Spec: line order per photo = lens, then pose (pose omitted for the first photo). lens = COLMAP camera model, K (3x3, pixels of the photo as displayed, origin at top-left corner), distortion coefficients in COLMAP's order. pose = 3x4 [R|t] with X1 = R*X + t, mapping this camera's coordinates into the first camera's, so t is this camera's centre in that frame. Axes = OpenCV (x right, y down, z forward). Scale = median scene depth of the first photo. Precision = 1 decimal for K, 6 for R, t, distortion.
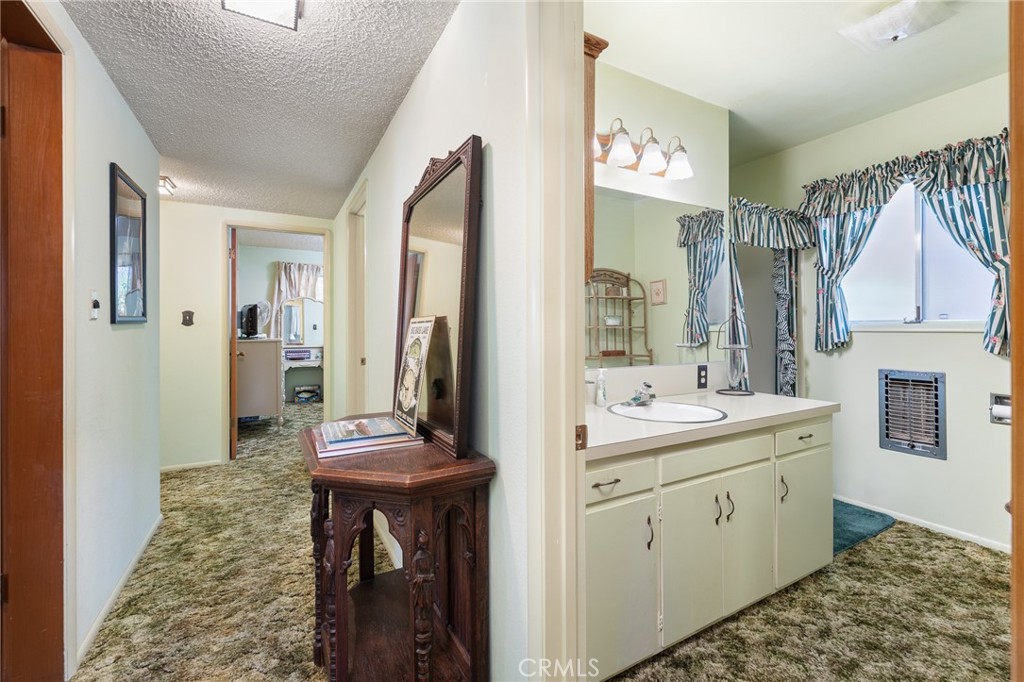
lens RADIAL K [[431.2, 0, 519.0], [0, 431.2, 331.3], [0, 0, 1]] dist [0.002391, -0.000716]
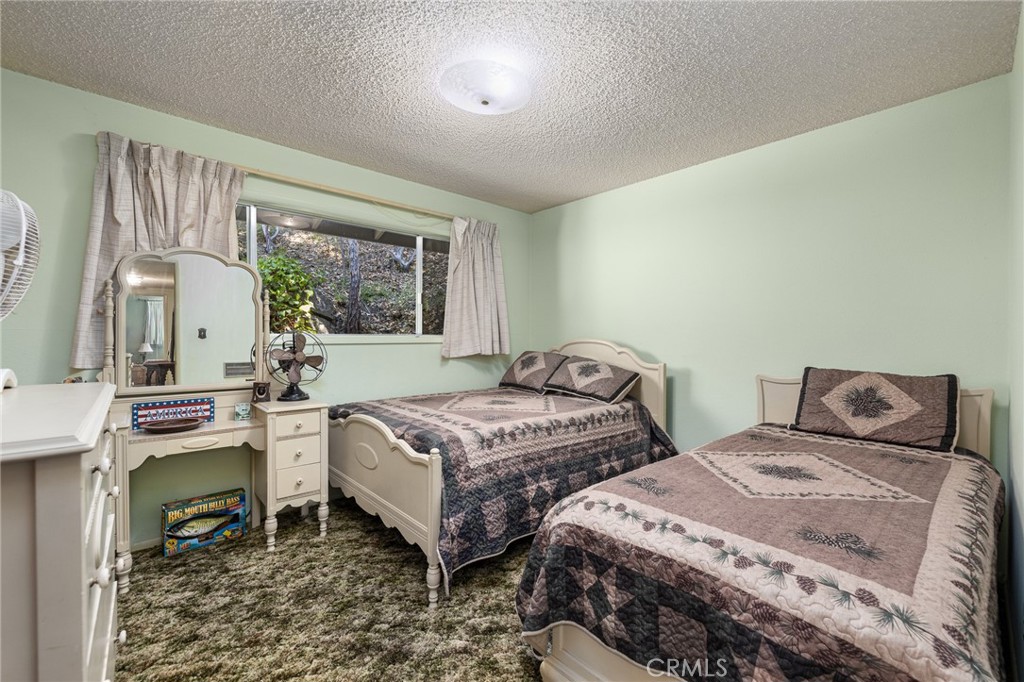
lens RADIAL K [[431.2, 0, 516.8], [0, 431.2, 340.4], [0, 0, 1]] dist [0.002391, -0.000716]
pose [[0.974546, 0.000192, 0.224188, -0.878383], [-0.001257, 0.999989, 0.004607, -0.015214], [-0.224185, -0.004771, 0.974535, 1.636225]]
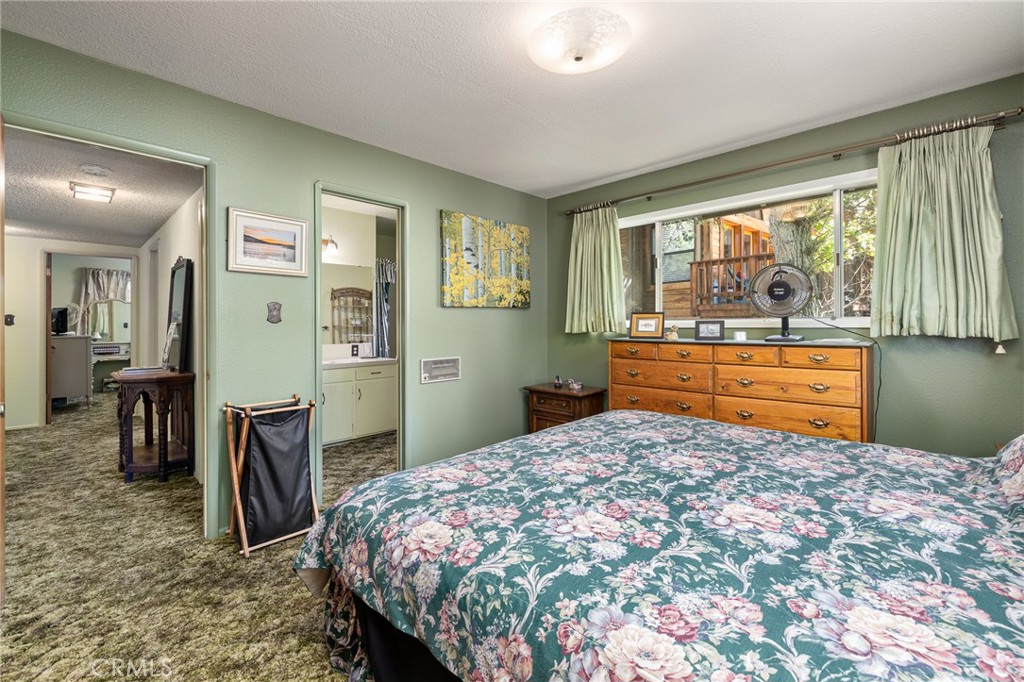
lens RADIAL K [[431.2, 0, 512.5], [0, 431.2, 324.9], [0, 0, 1]] dist [0.002391, -0.000716]
pose [[0.959745, -0.002045, 0.280864, 0.526346], [0.004161, 0.999967, -0.006935, 0.002091], [-0.280840, 0.007825, 0.959723, -1.062725]]
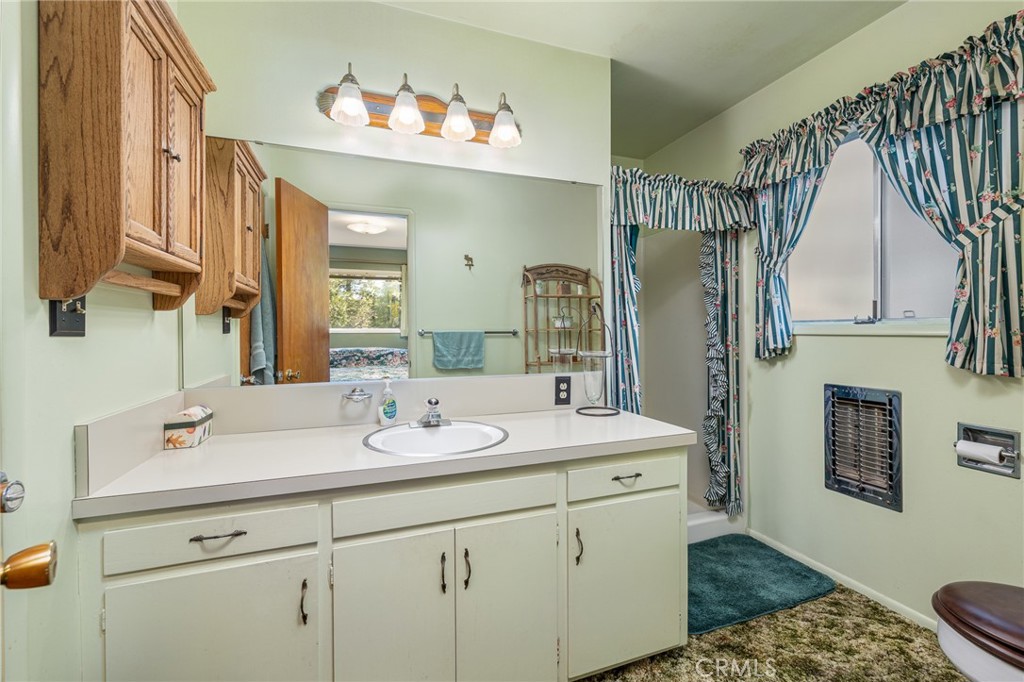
lens RADIAL K [[431.2, 0, 519.0], [0, 431.2, 336.3], [0, 0, 1]] dist [0.002391, -0.000716]
pose [[0.987627, 0.000333, -0.156819, 0.438202], [0.000690, 0.999979, 0.006467, -0.001710], [0.156818, -0.006496, 0.987606, 0.174307]]
